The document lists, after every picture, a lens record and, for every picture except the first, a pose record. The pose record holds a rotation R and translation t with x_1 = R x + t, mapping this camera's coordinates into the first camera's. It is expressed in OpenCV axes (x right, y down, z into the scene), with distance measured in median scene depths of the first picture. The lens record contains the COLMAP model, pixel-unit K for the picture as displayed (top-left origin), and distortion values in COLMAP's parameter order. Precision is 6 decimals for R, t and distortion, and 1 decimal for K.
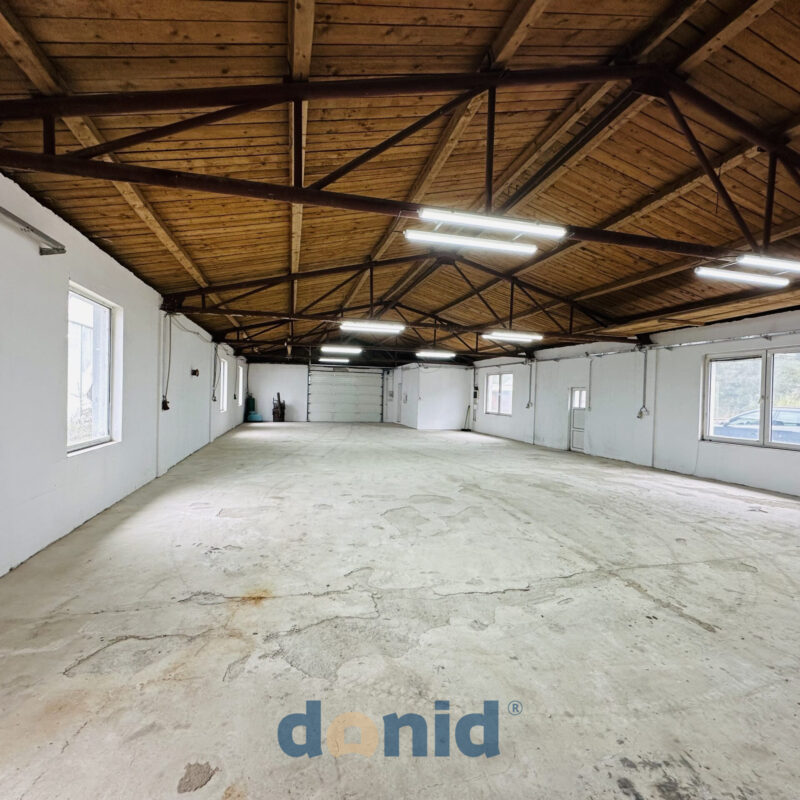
lens RADIAL K [[426.1, 0, 400.7], [0, 426.1, 405.5], [0, 0, 1]] dist [0.020418, 0.000334]
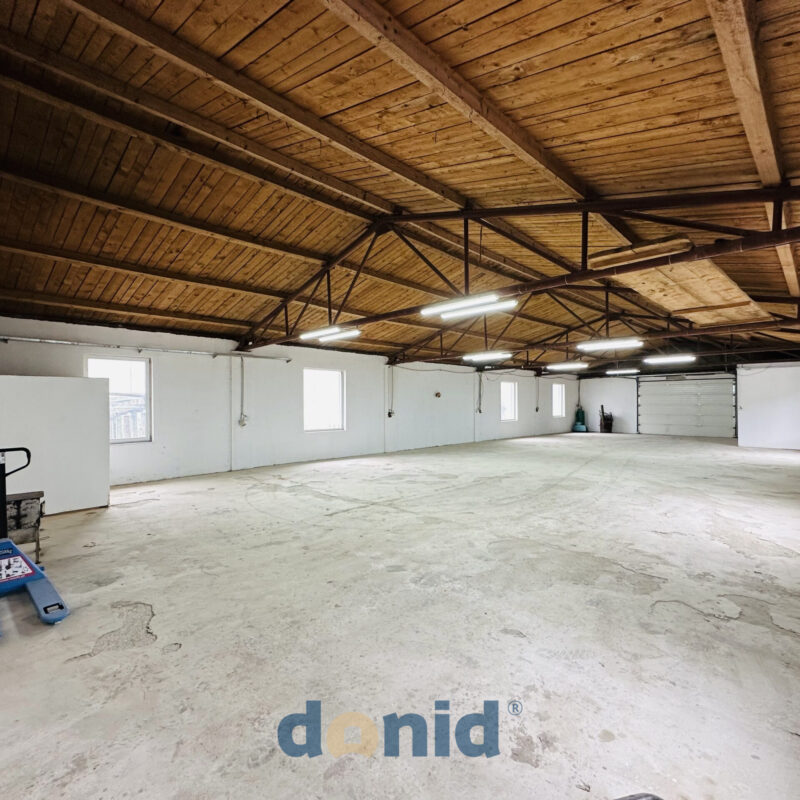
lens RADIAL K [[426.1, 0, 400.7], [0, 426.1, 399.8], [0, 0, 1]] dist [0.020418, 0.000334]
pose [[0.495726, -0.033996, -0.867813, 0.848168], [-0.006093, 0.999073, -0.042619, 0.011677], [0.868457, 0.026415, 0.495060, 0.080975]]
